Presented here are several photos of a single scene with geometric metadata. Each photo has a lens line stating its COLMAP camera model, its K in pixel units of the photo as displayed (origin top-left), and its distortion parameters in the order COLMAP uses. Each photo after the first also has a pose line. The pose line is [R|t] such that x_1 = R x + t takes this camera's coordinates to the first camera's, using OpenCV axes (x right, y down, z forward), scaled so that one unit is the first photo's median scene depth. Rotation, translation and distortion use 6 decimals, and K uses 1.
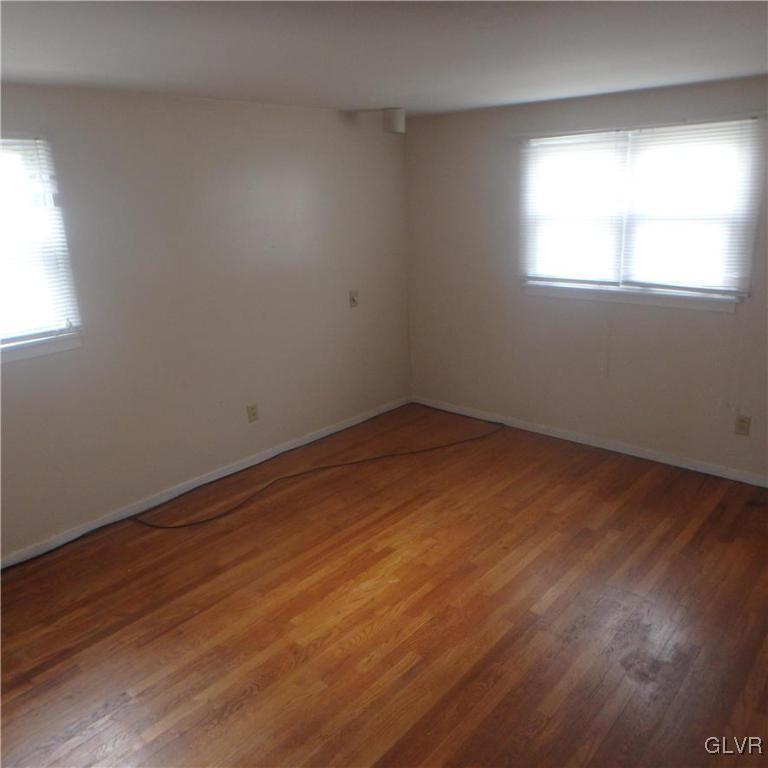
lens RADIAL K [[650.5, 0, 384.9], [0, 650.5, 381.7], [0, 0, 1]] dist [-0.034977, 0.022357]
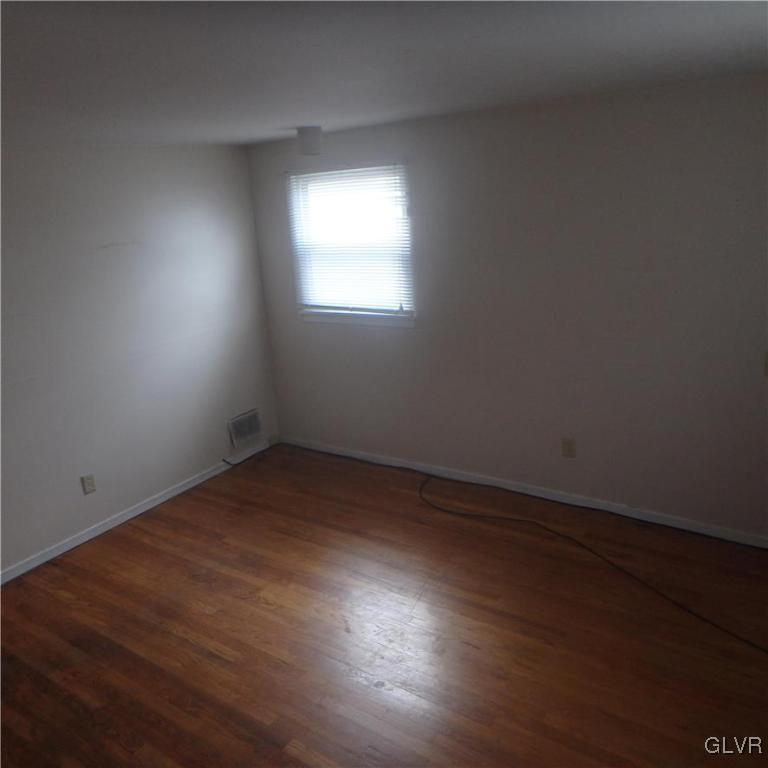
lens RADIAL K [[650.5, 0, 383.6], [0, 650.5, 384.3], [0, 0, 1]] dist [-0.034977, 0.022357]
pose [[0.122829, 0.312859, -0.941824, 0.899379], [-0.226949, 0.932718, 0.280236, -0.351698], [0.966130, 0.179325, 0.185568, 0.881005]]
